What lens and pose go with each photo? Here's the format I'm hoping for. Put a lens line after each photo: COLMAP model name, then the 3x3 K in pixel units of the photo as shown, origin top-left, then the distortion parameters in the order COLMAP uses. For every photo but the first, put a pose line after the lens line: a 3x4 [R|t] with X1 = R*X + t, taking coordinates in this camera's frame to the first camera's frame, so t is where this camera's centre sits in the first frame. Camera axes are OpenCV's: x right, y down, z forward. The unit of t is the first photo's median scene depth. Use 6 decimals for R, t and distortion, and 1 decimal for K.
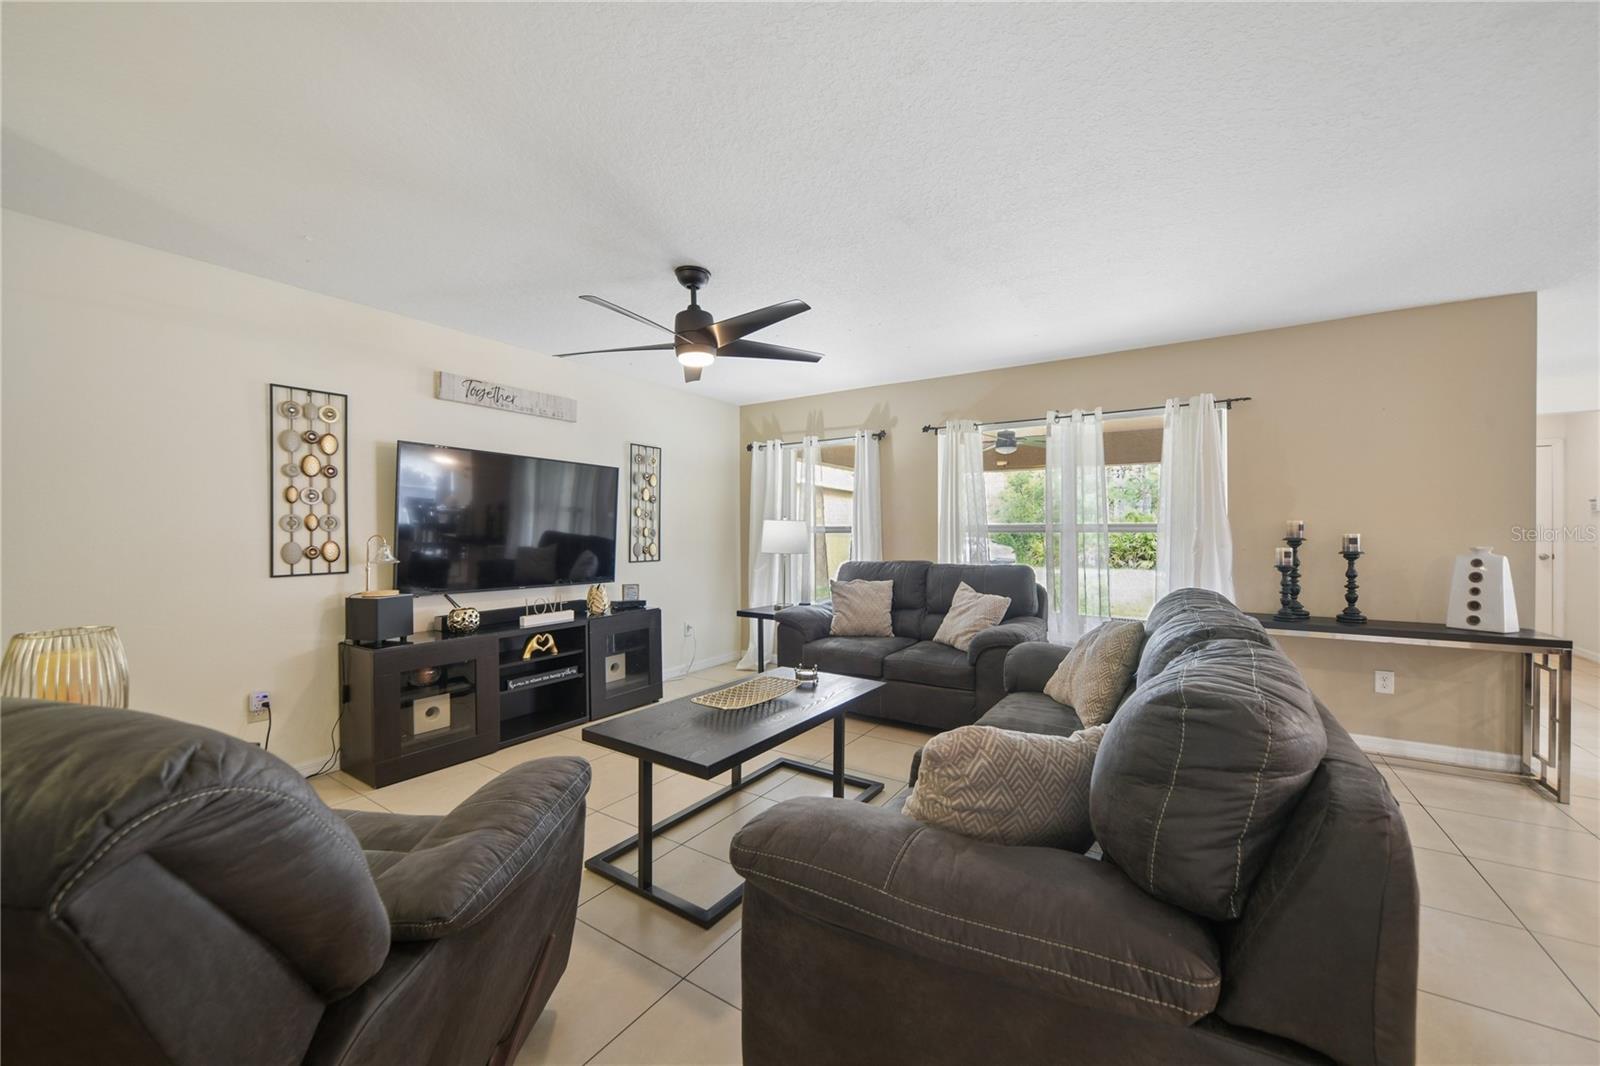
lens RADIAL K [[591.7, 0, 795.3], [0, 591.7, 532.5], [0, 0, 1]] dist [-0.009803, 0.000039]
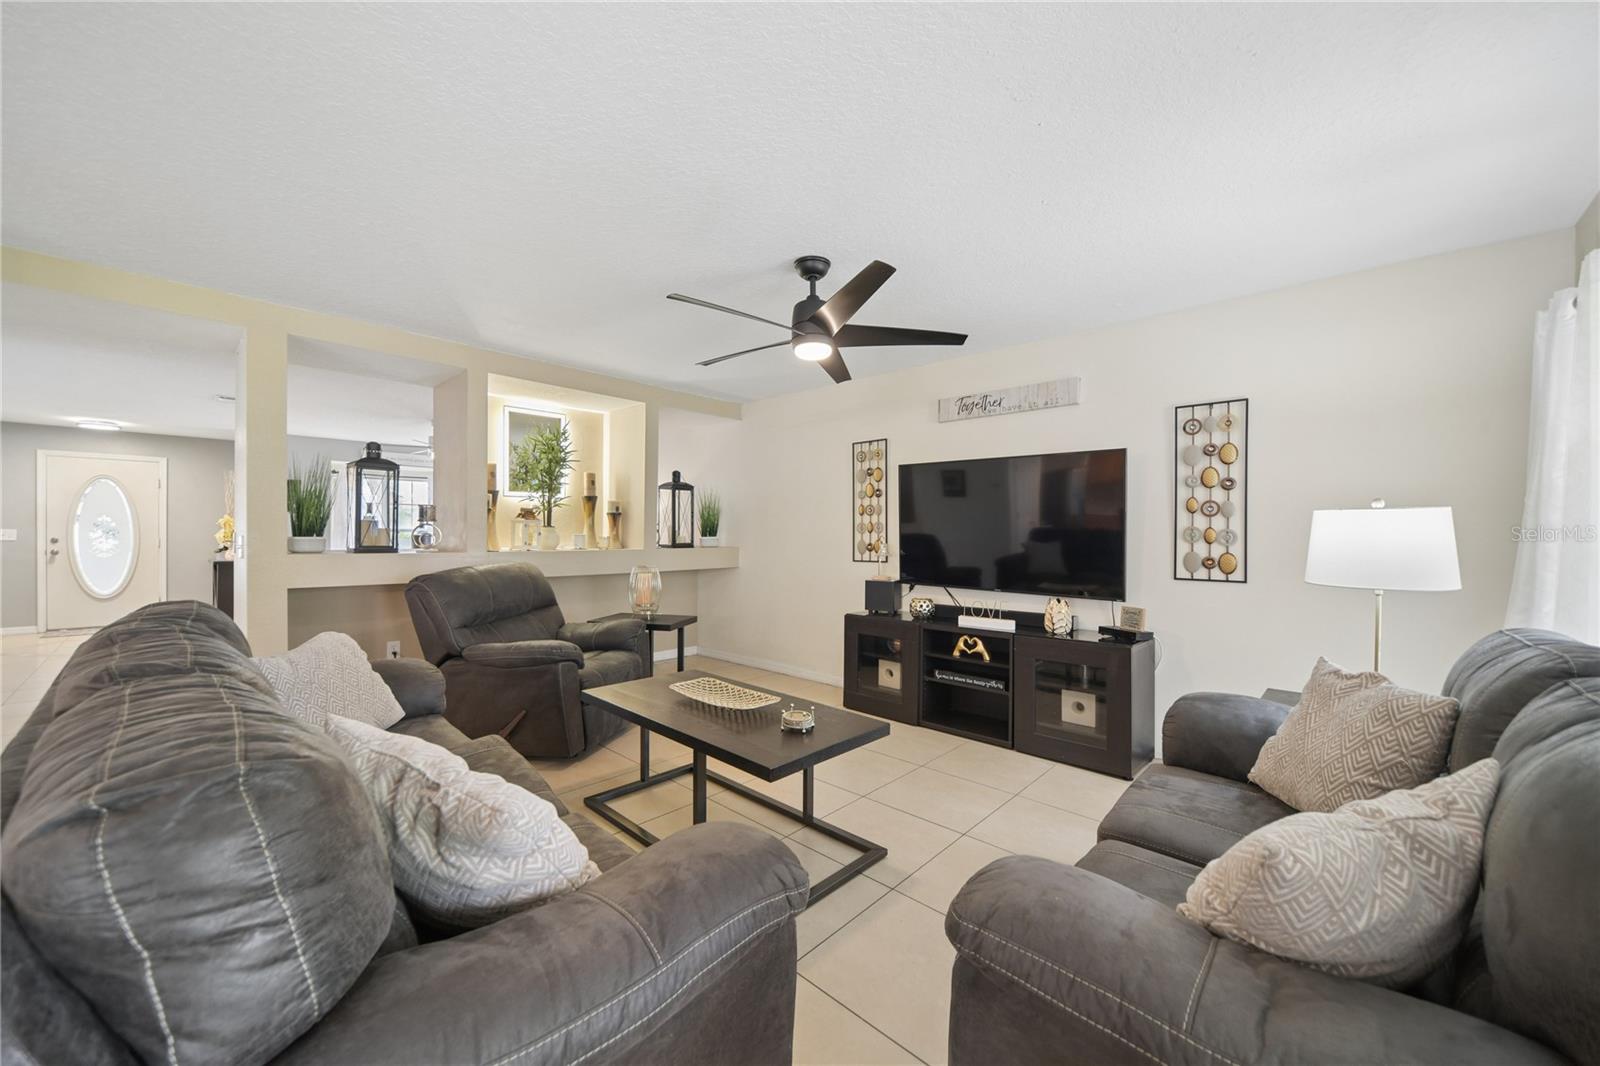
lens RADIAL K [[591.7, 0, 815.7], [0, 591.7, 541.6], [0, 0, 1]] dist [-0.009803, 0.000039]
pose [[-0.135010, 0.004347, -0.990835, 0.591164], [-0.013761, 0.999886, 0.006262, 0.009897], [0.990749, 0.014481, -0.134935, 0.873950]]
